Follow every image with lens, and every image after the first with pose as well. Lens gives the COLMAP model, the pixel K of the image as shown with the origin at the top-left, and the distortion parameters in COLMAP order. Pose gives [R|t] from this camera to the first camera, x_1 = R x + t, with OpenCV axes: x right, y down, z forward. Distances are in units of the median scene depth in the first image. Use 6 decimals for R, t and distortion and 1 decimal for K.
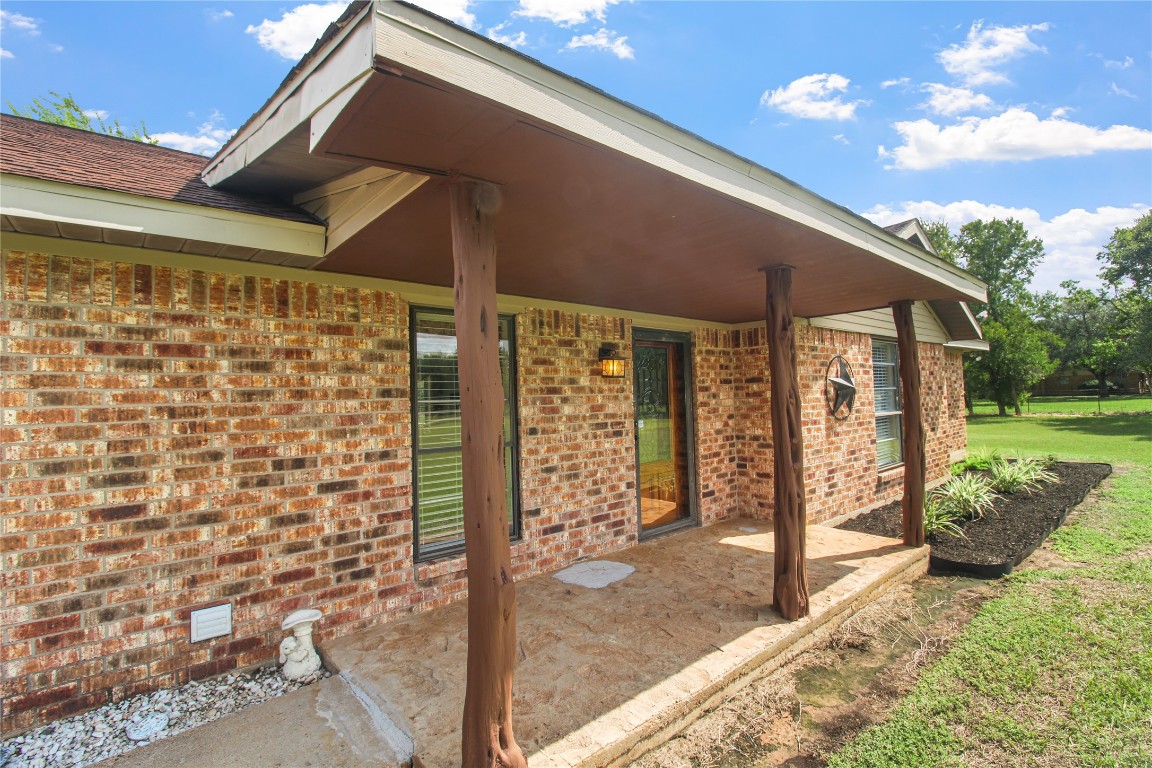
lens RADIAL K [[545.3, 0, 580.6], [0, 545.3, 359.1], [0, 0, 1]] dist [0.001935, -0.011466]
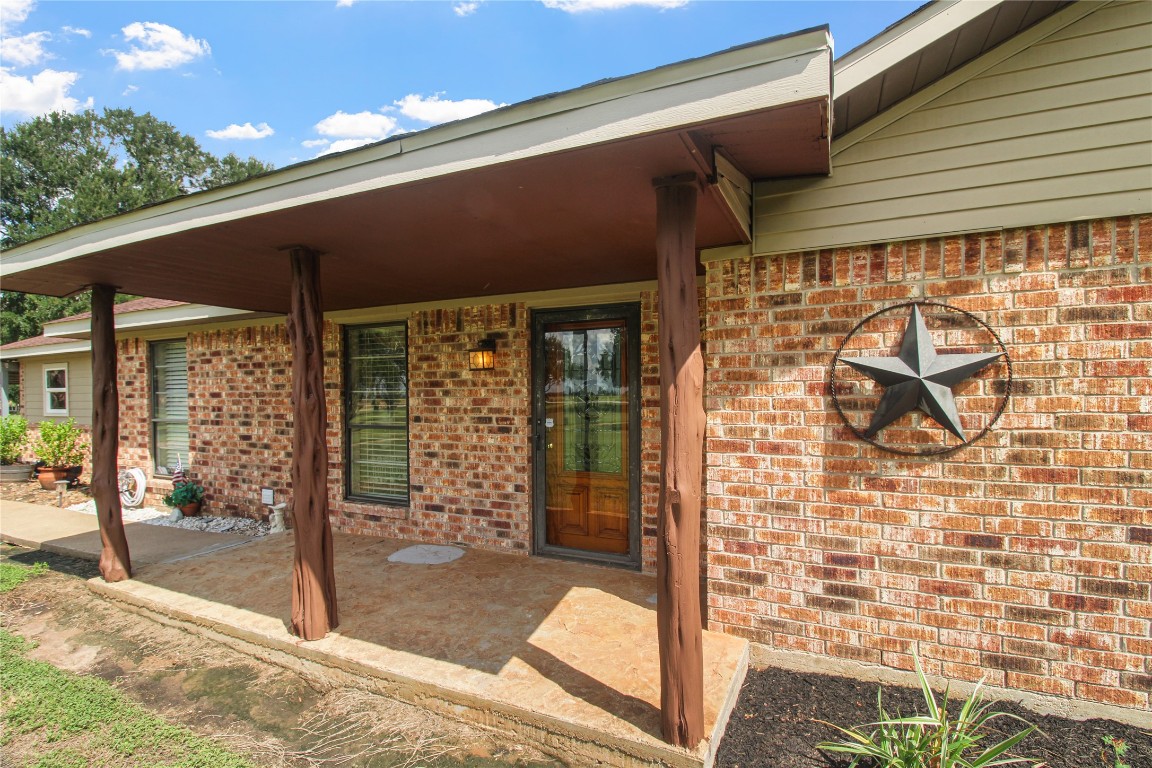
lens RADIAL K [[558.4, 0, 576.0], [0, 558.4, 384.0], [0, 0, 1]] dist [0.000379, -0.013245]
pose [[0.376648, 0.012944, -0.926266, 1.075953], [0.064906, 0.997076, 0.040326, 0.030503], [0.924080, -0.075310, 0.374707, 0.826517]]
